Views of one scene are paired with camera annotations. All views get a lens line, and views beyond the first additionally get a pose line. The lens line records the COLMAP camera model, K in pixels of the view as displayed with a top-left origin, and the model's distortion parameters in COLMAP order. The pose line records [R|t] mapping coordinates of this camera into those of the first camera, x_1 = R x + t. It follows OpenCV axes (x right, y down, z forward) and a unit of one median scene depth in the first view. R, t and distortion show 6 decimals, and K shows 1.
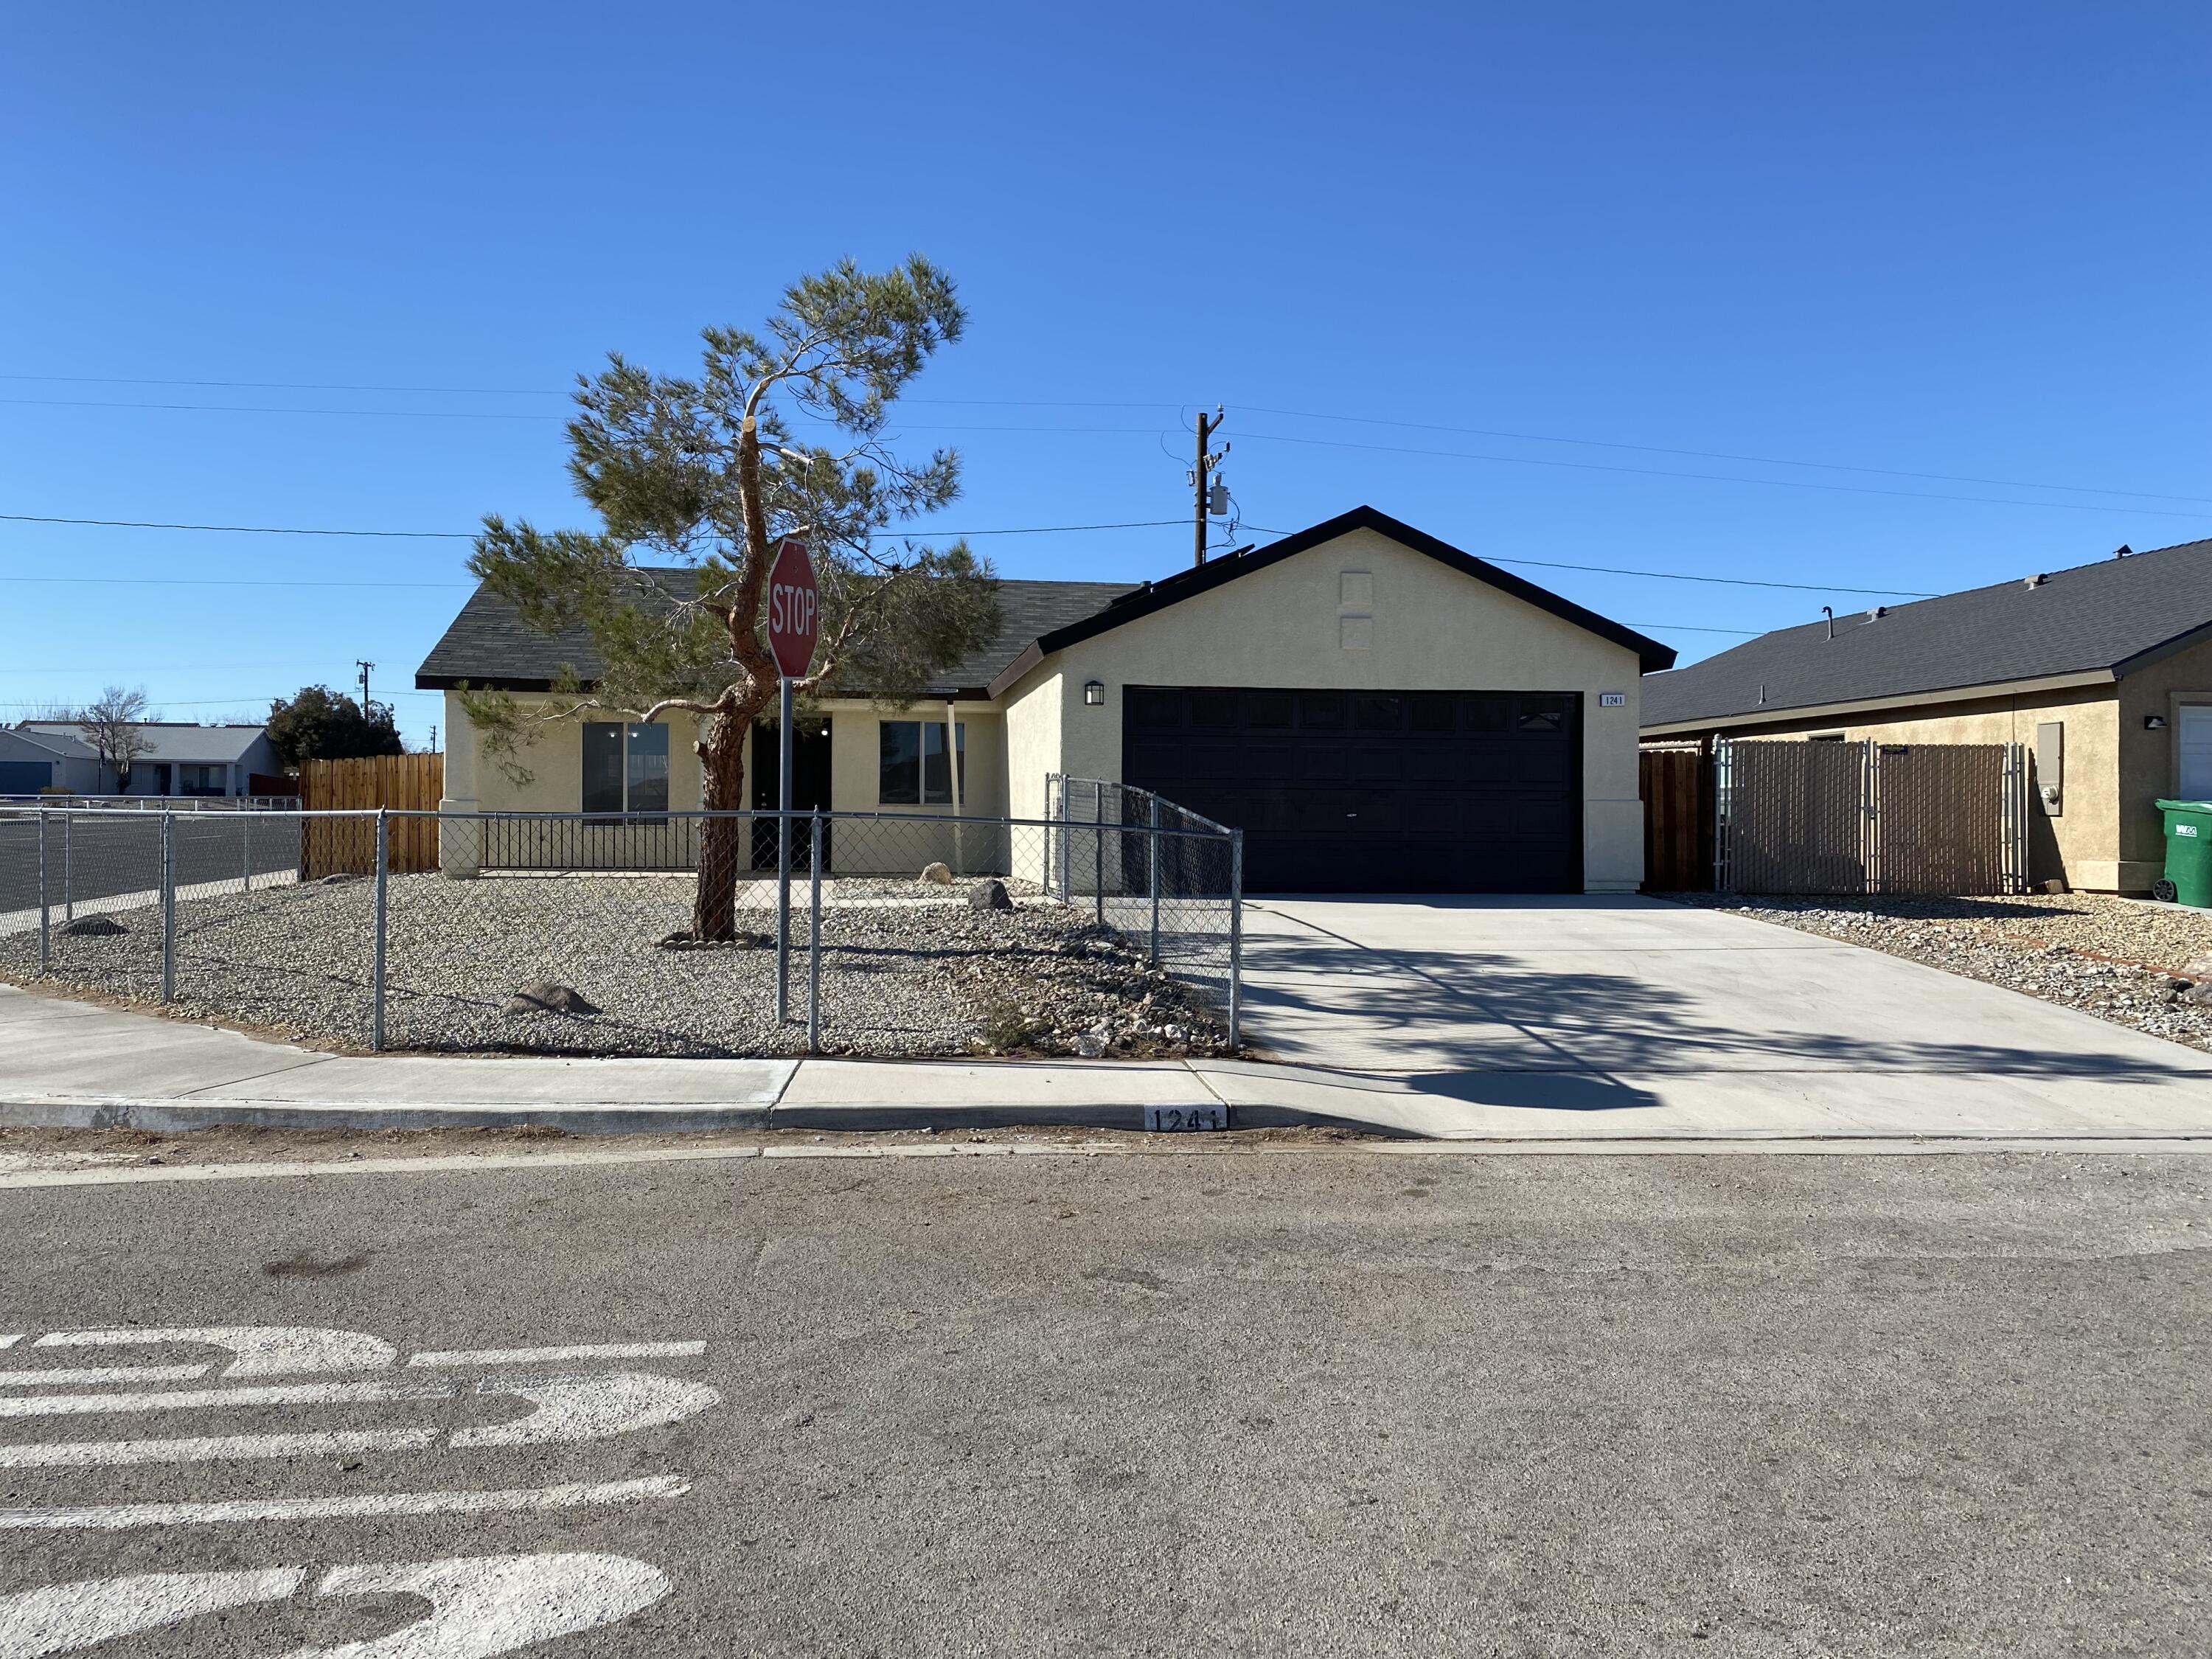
lens RADIAL K [[1704.7, 0, 1117.7], [0, 1704.7, 825.9], [0, 0, 1]] dist [0.044299, -0.045051]
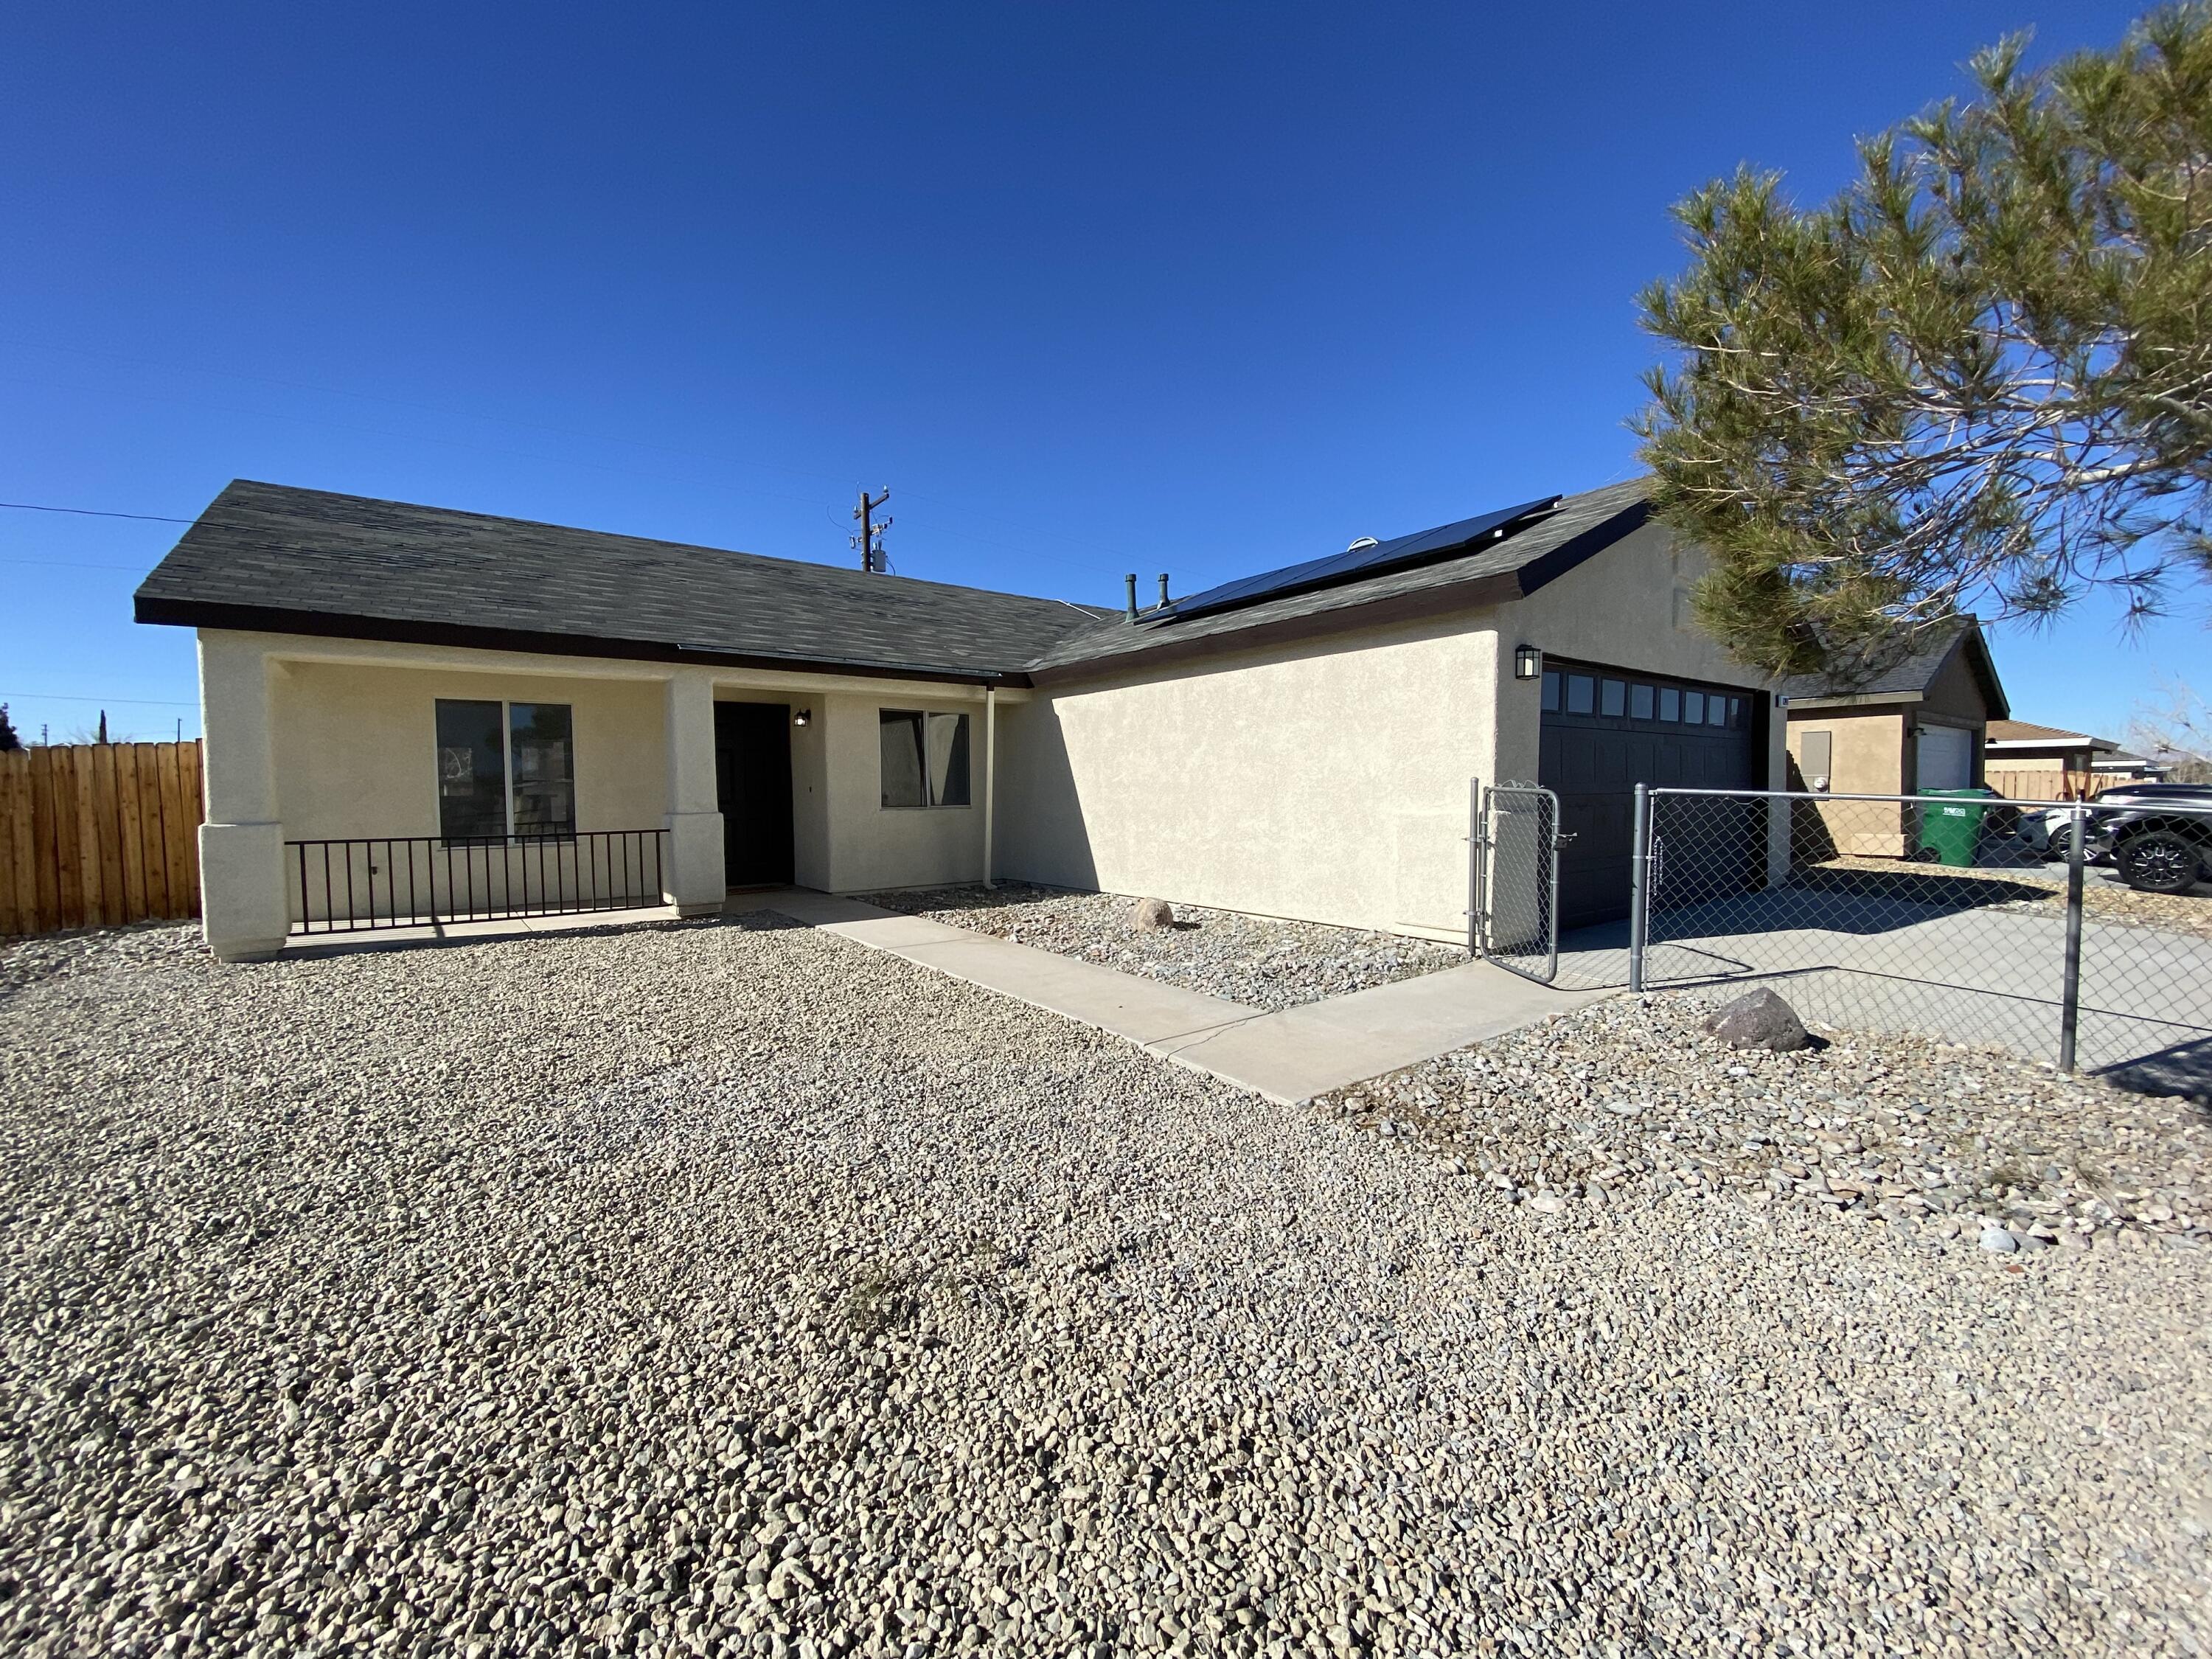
lens RADIAL K [[896.2, 0, 1096.1], [0, 896.2, 823.9], [0, 0, 1]] dist [0.017676, -0.019012]
pose [[0.881600, -0.032275, 0.470893, -0.306385], [0.013246, 0.998958, 0.043670, -0.027374], [-0.471812, -0.032262, 0.881109, 0.673776]]
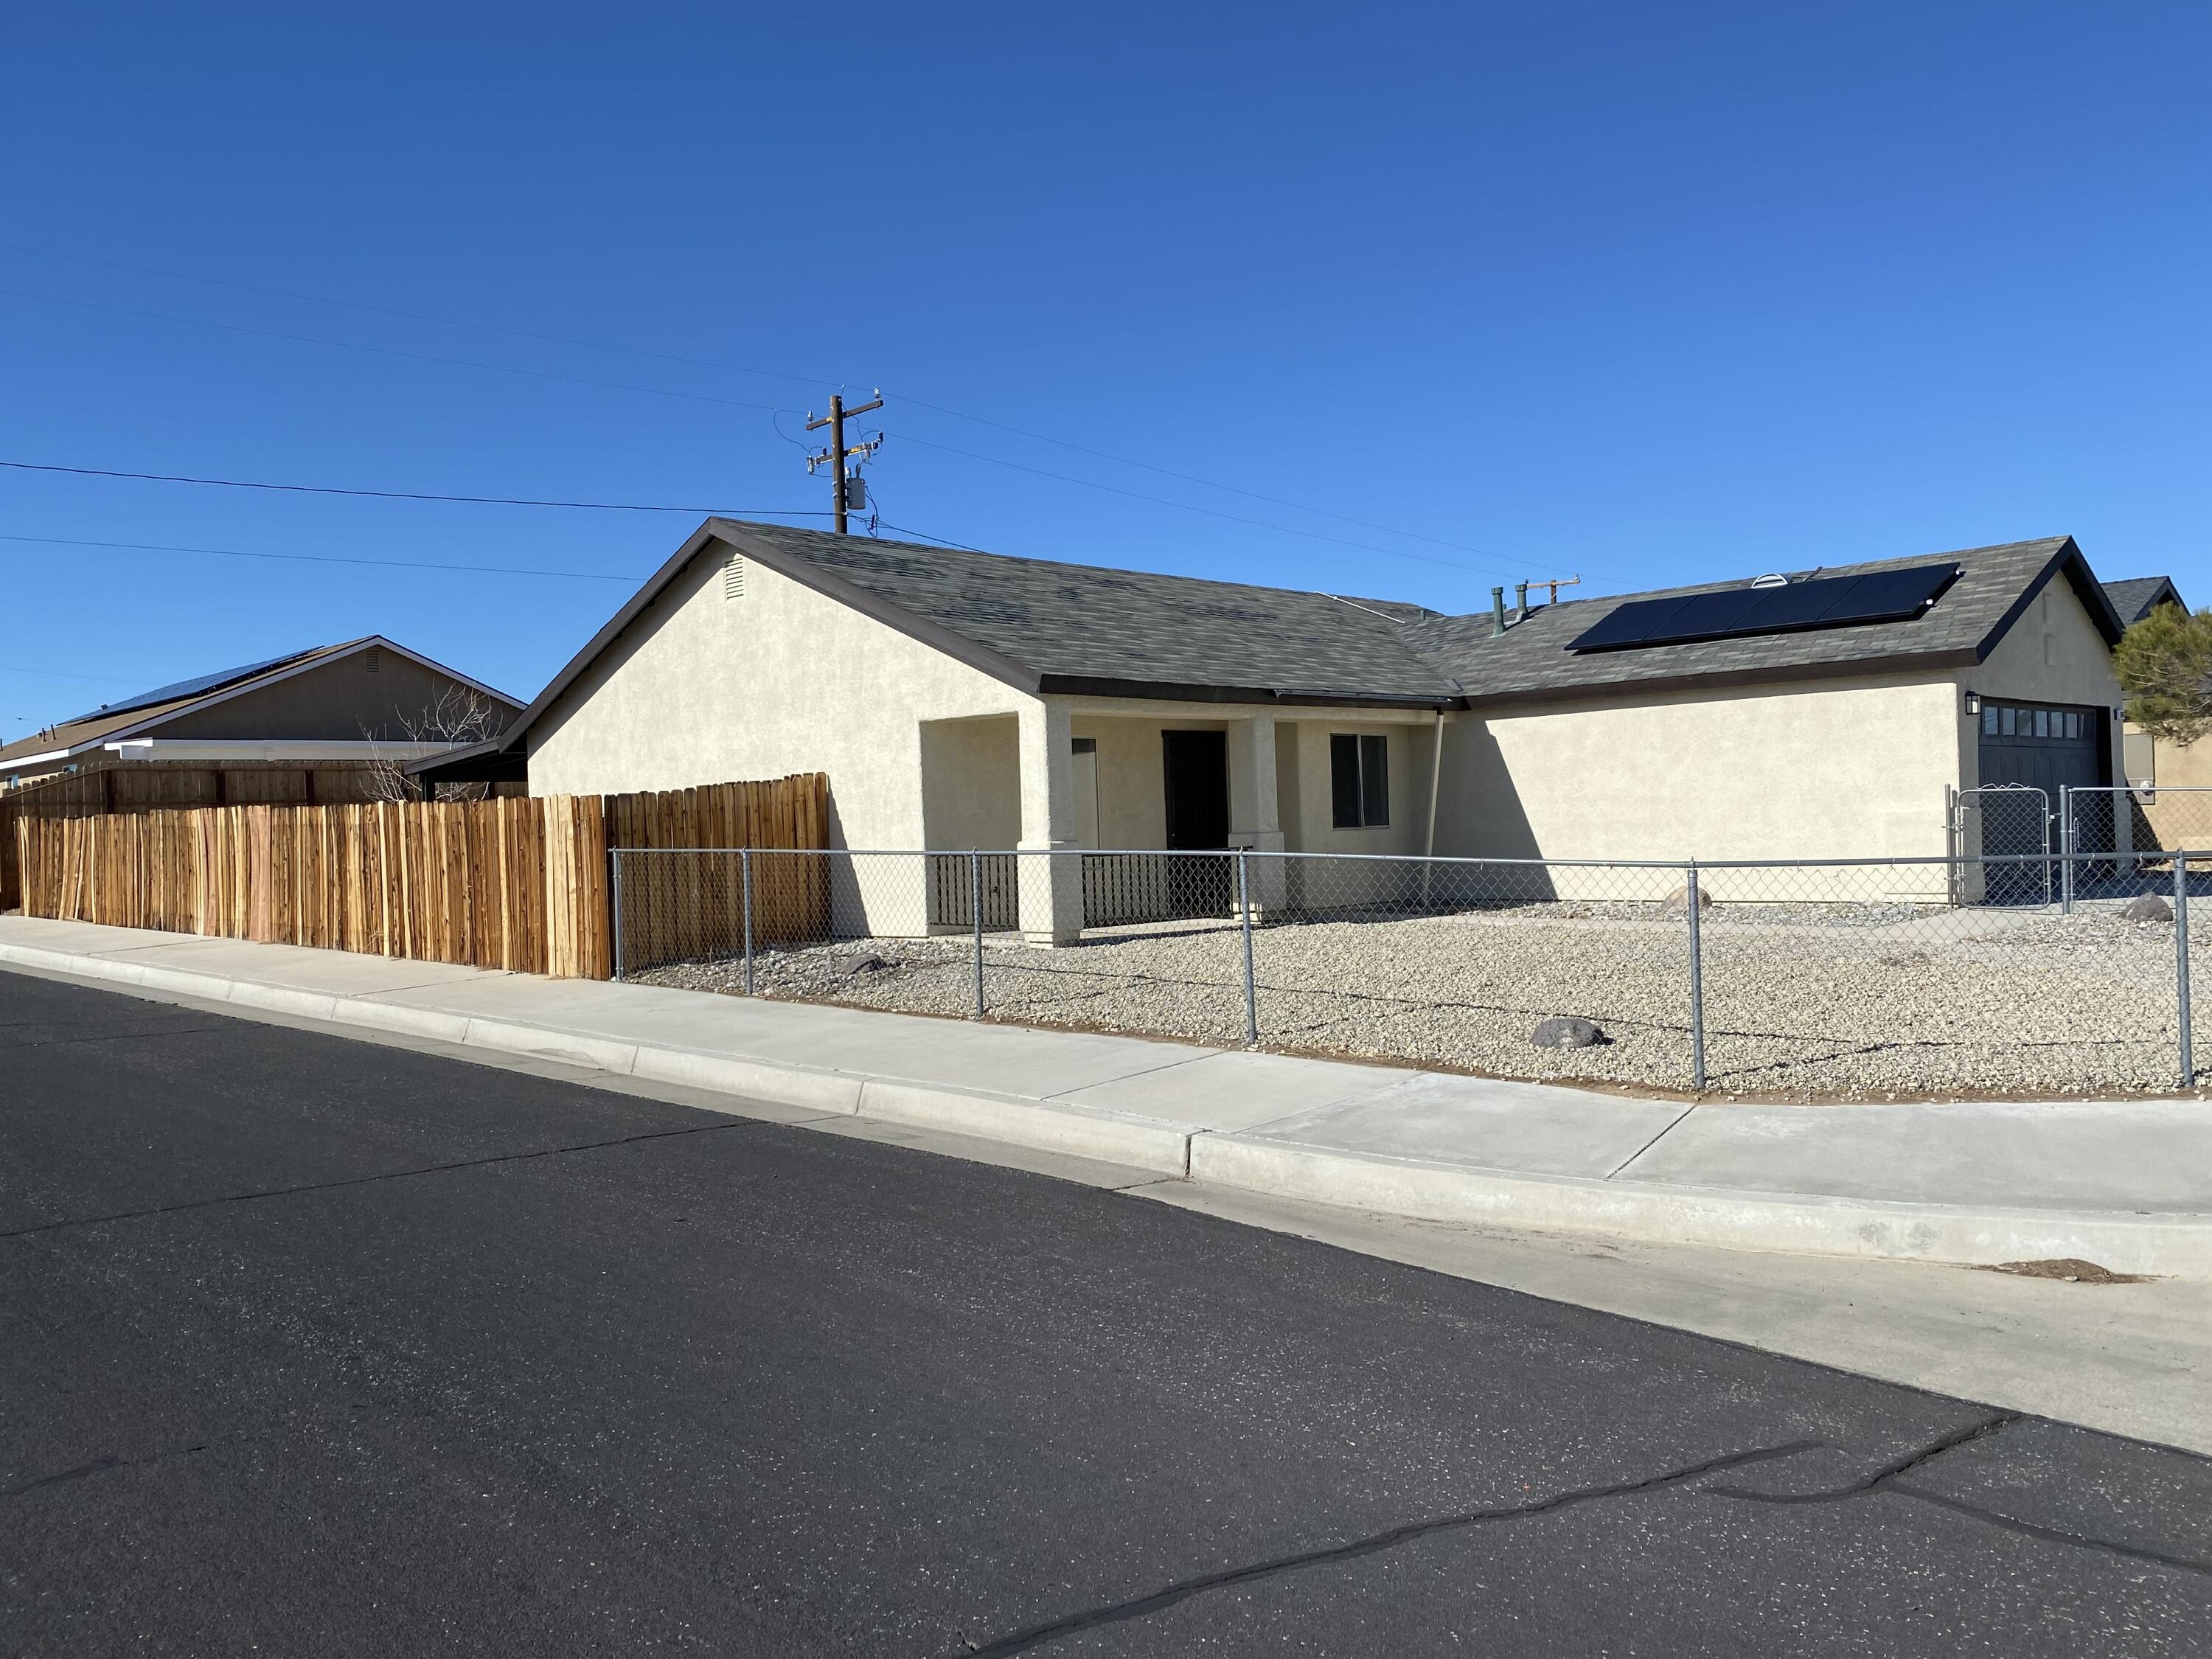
lens RADIAL K [[1704.7, 0, 1117.9], [0, 1704.7, 812.1], [0, 0, 1]] dist [0.044299, -0.045051]
pose [[0.796445, -0.029226, 0.604005, -0.908910], [0.038702, 0.999247, -0.002683, -0.027714], [-0.603472, 0.025513, 0.796976, 0.446987]]
